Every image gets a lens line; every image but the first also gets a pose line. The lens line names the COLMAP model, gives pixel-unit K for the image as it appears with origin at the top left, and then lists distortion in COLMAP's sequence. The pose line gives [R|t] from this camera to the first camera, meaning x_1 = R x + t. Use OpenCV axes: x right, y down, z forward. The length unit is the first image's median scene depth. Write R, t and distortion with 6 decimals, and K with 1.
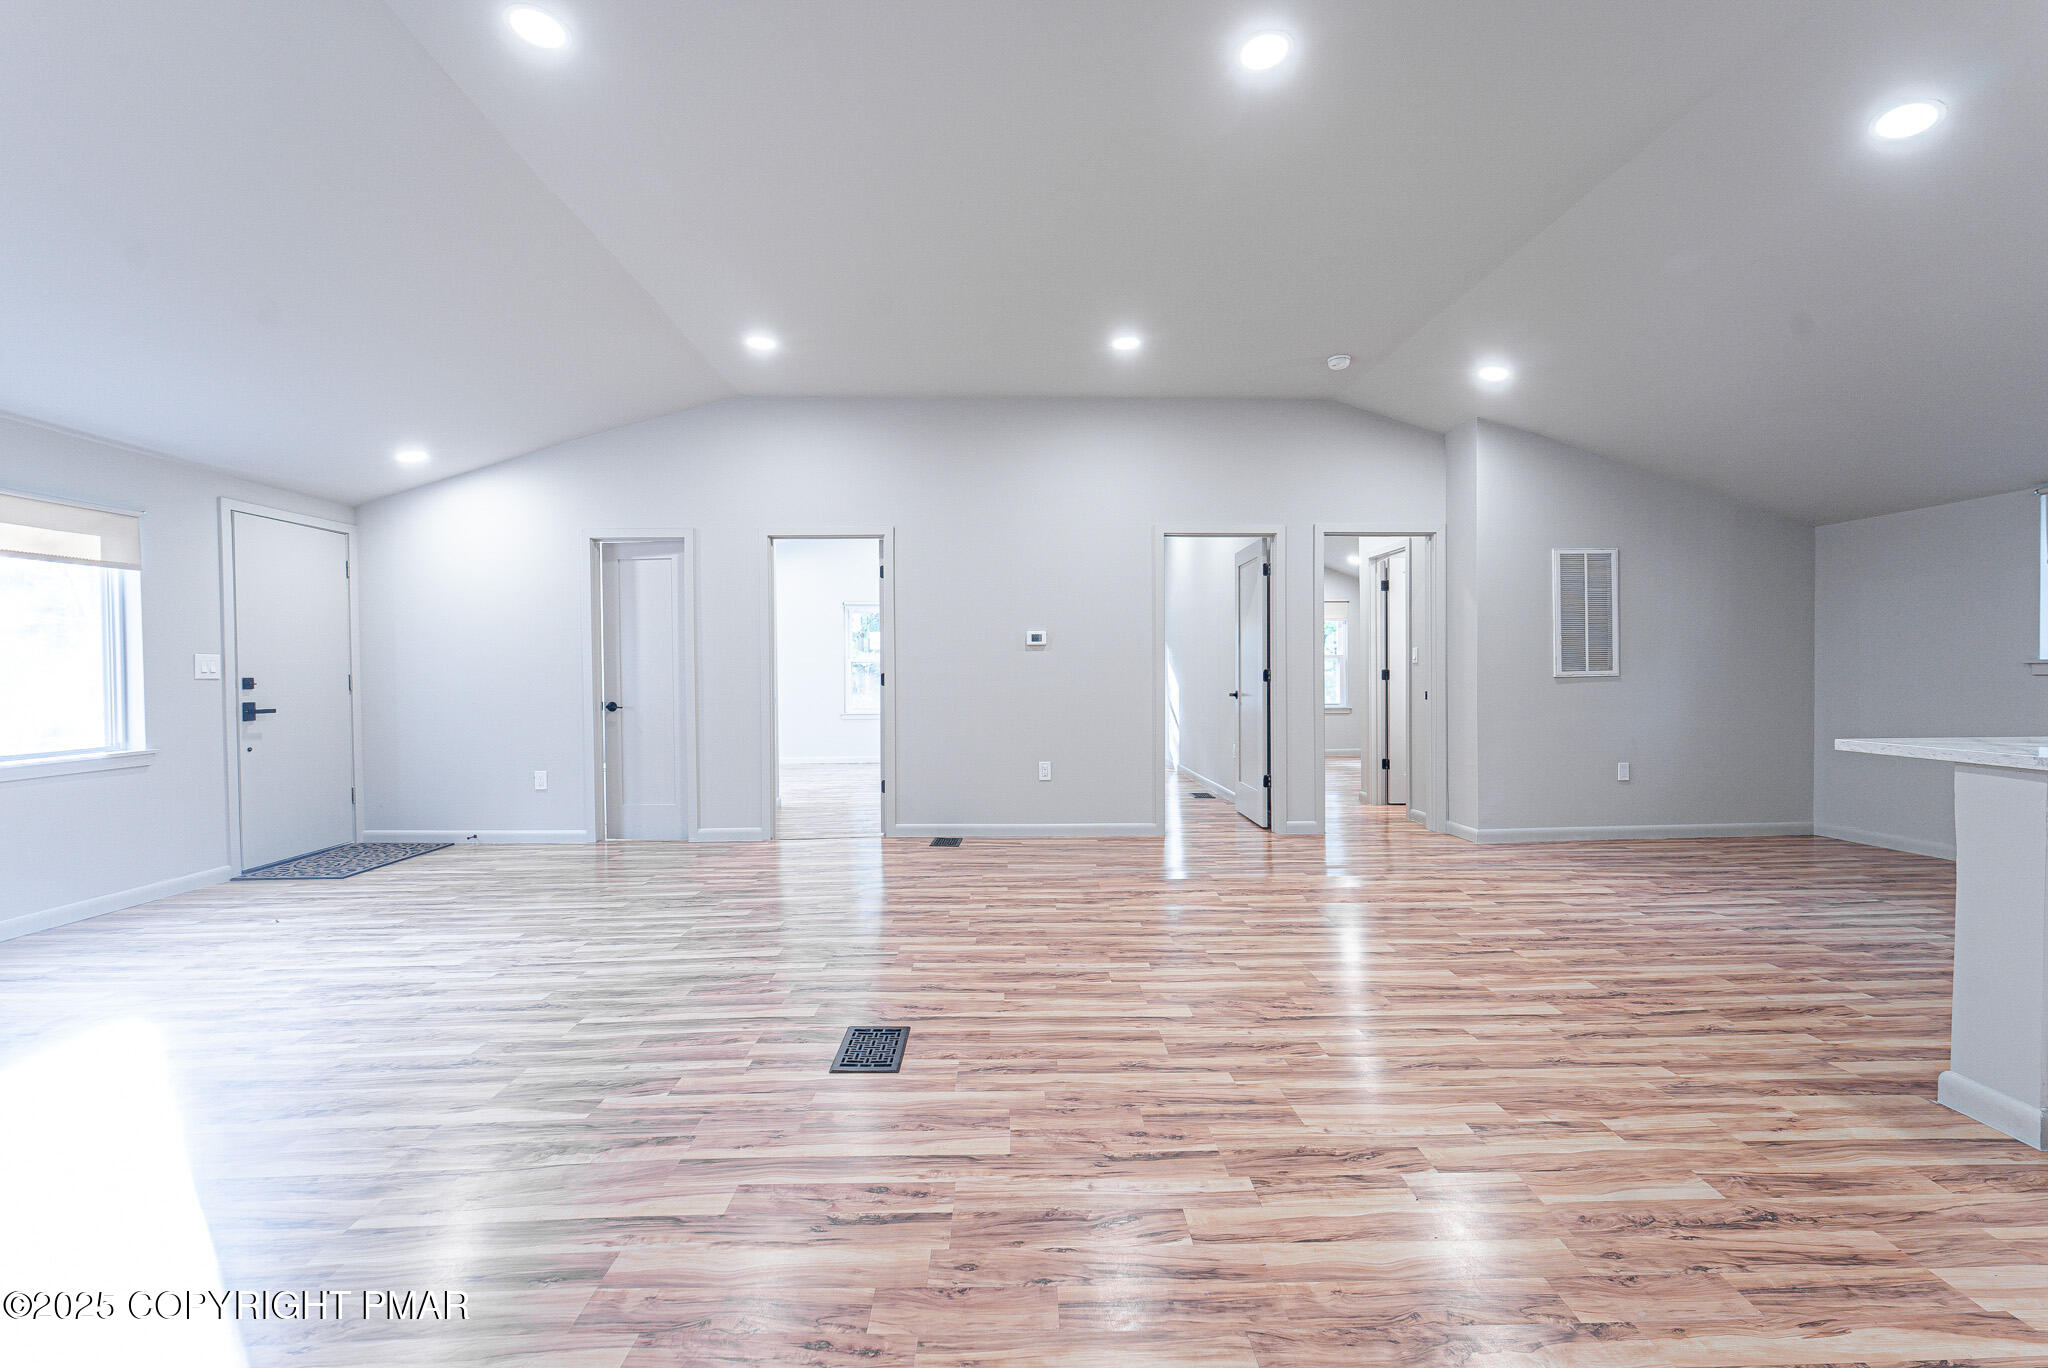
lens RADIAL K [[824.0, 0, 1024.0], [0, 824.0, 684.0], [0, 0, 1]] dist [-0.003681, -0.000701]
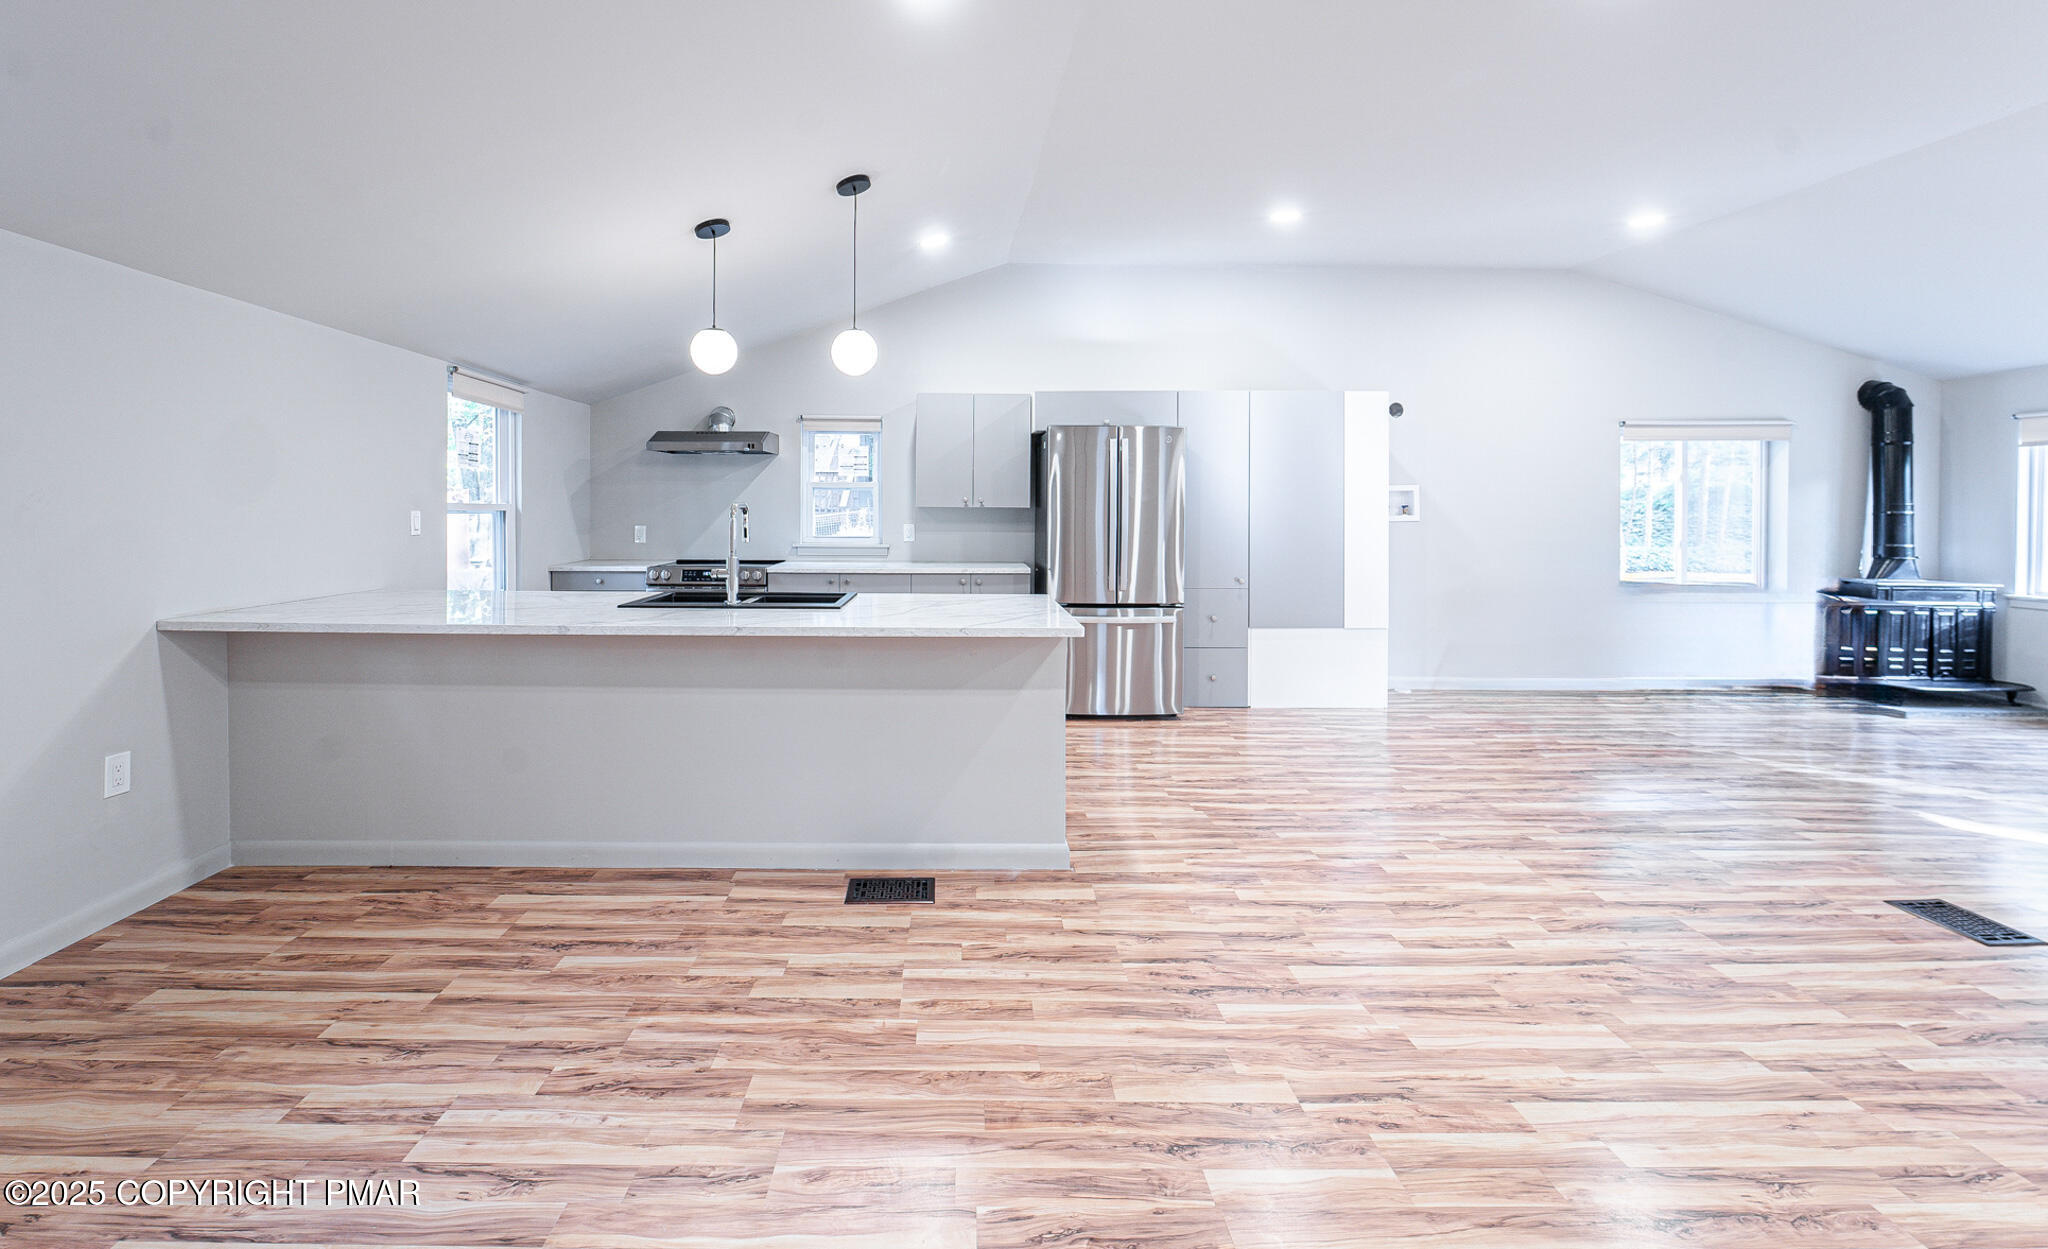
lens RADIAL K [[869.6, 0, 954.9], [0, 869.6, 509.7], [0, 0, 1]] dist [0.001608, -0.001197]
pose [[-0.999737, 0.001561, 0.022891, 0.923644], [0.002016, 0.999801, 0.019859, -0.101298], [-0.022855, 0.019900, -0.999541, 1.801540]]
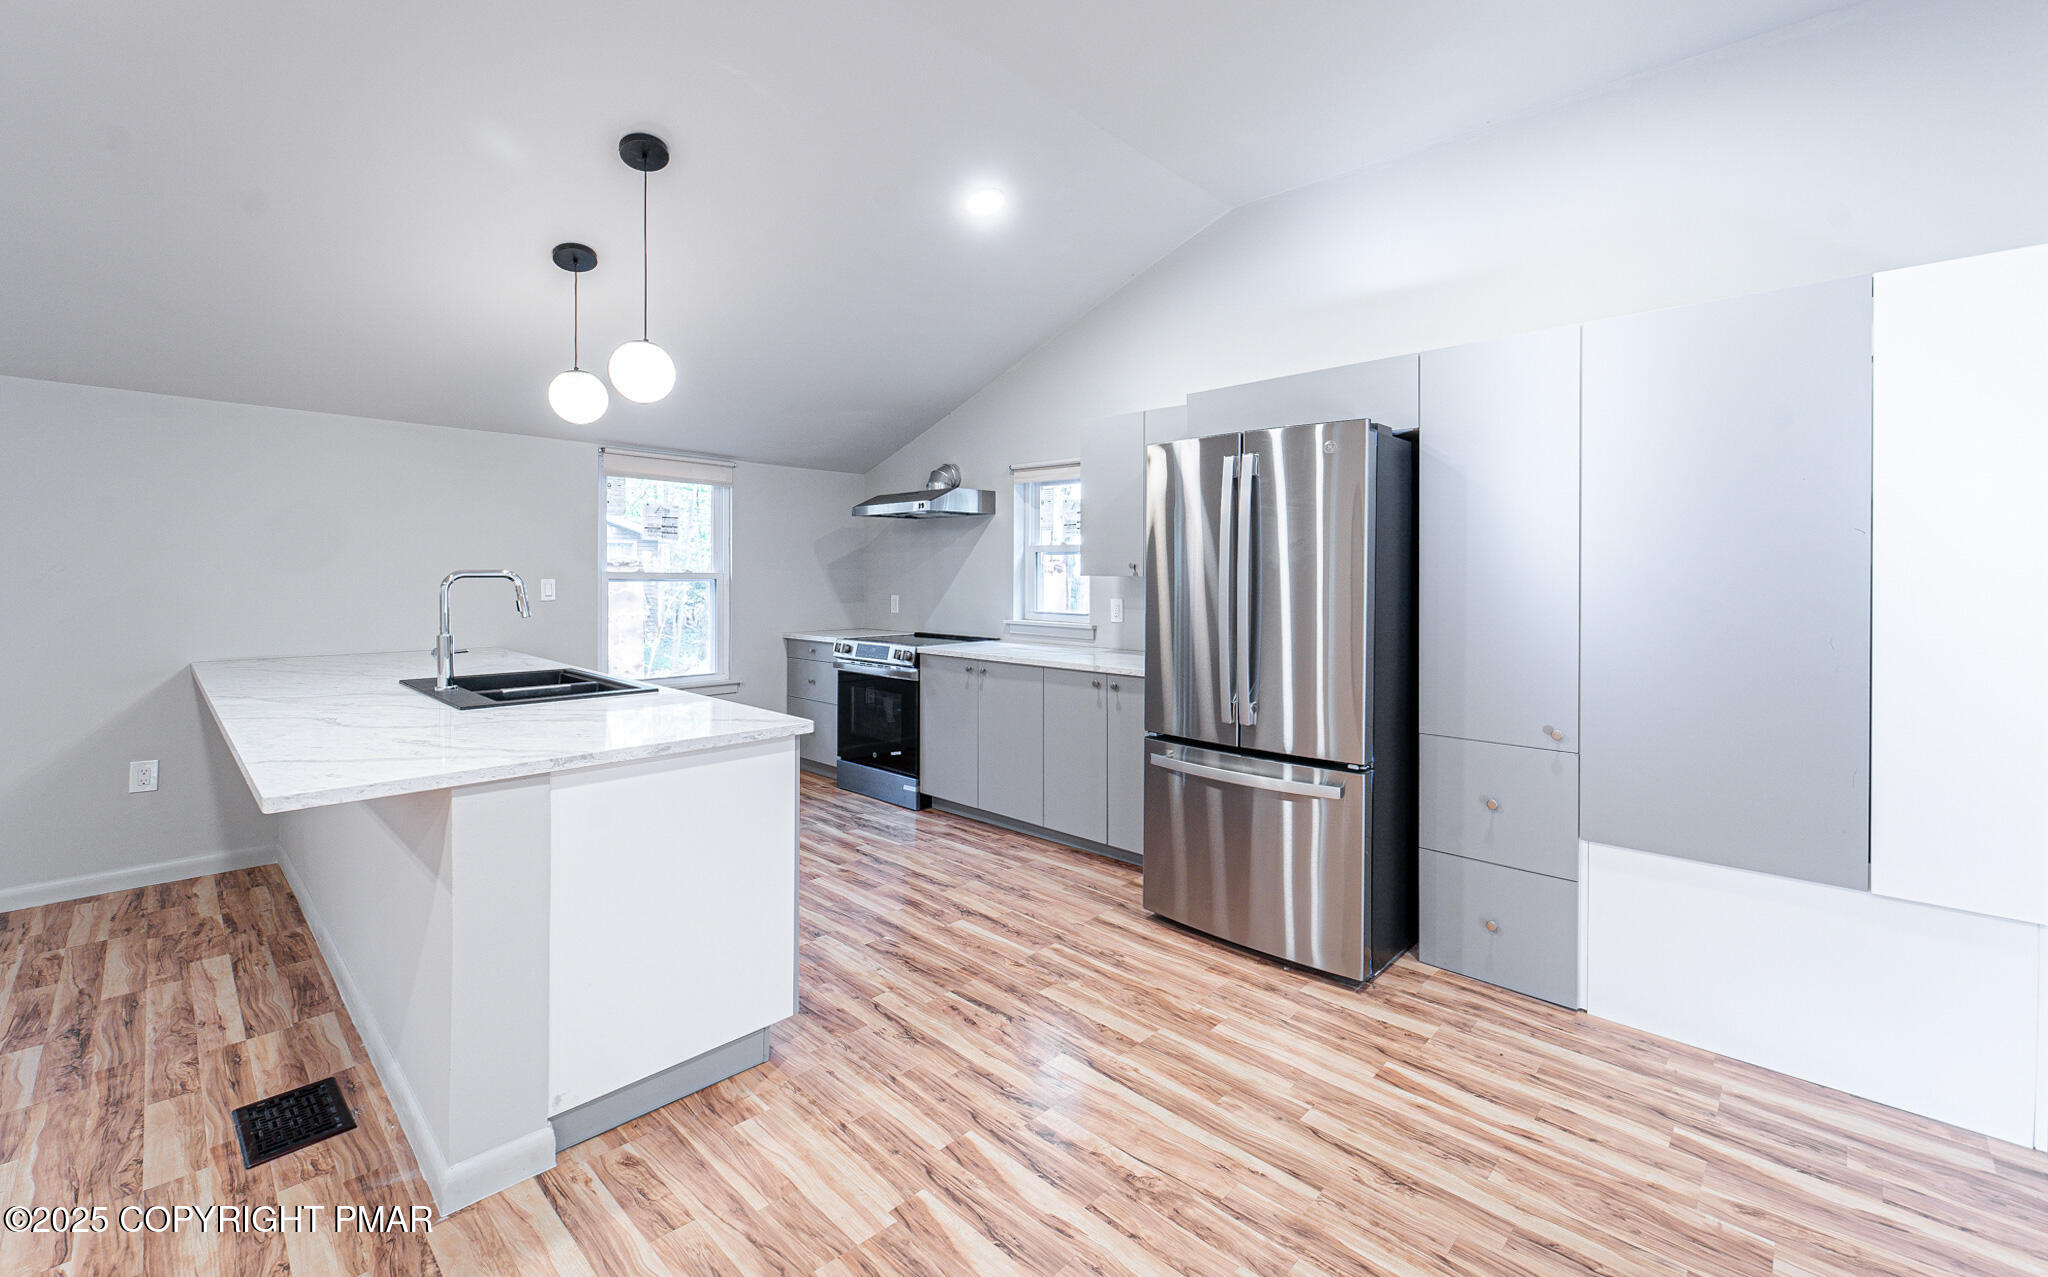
lens RADIAL K [[833.6, 0, 1026.9], [0, 833.6, 577.5], [0, 0, 1]] dist [-0.001872, -0.000354]
pose [[-0.710742, -0.000196, 0.703453, 0.099684], [0.013518, 0.999812, 0.013936, -0.085857], [-0.703323, 0.019414, -0.710605, 0.840500]]
